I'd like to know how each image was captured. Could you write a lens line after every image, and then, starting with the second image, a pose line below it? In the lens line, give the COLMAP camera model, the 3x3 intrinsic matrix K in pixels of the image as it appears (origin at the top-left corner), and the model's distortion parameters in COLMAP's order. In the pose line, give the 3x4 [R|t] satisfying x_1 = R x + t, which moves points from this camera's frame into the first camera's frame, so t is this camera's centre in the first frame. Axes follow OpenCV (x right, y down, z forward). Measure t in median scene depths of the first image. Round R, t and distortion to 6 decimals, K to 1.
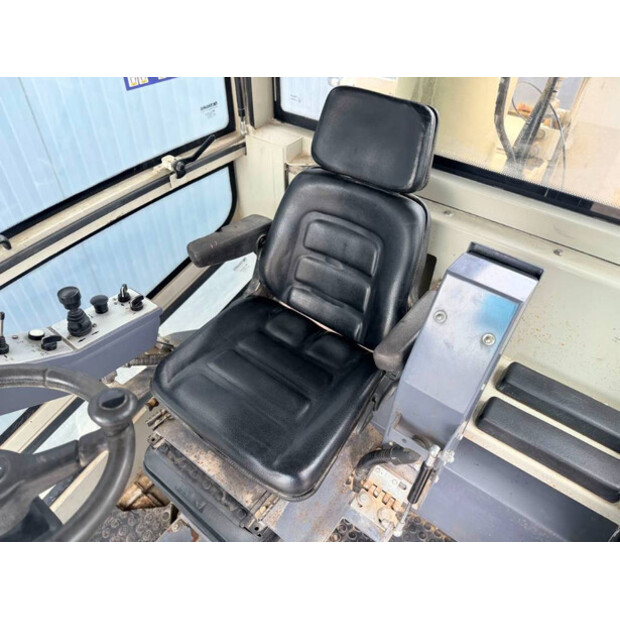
lens RADIAL K [[437.7, 0, 310.0], [0, 437.7, 310.0], [0, 0, 1]] dist [0.118997, -0.202485]
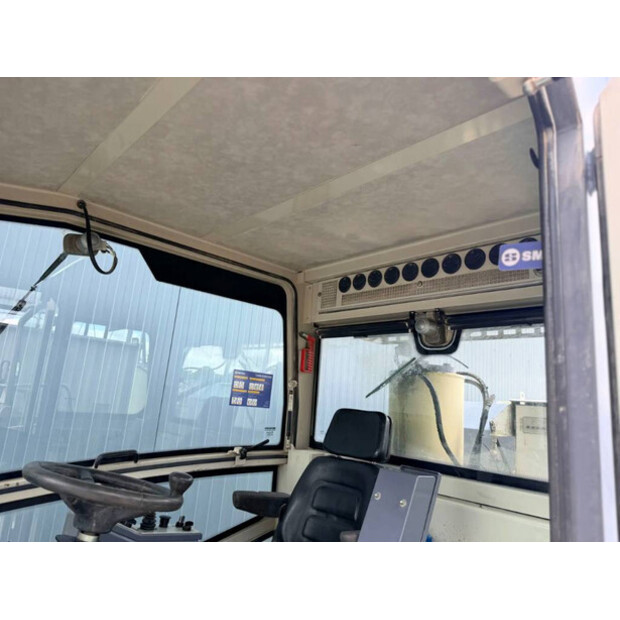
lens RADIAL K [[437.7, 0, 310.0], [0, 437.7, 310.0], [0, 0, 1]] dist [0.118997, -0.202485]
pose [[0.983722, 0.020086, -0.178573, 0.211284], [-0.157996, 0.570103, -0.806238, 0.611183], [0.085611, 0.821327, 0.563997, -0.300313]]
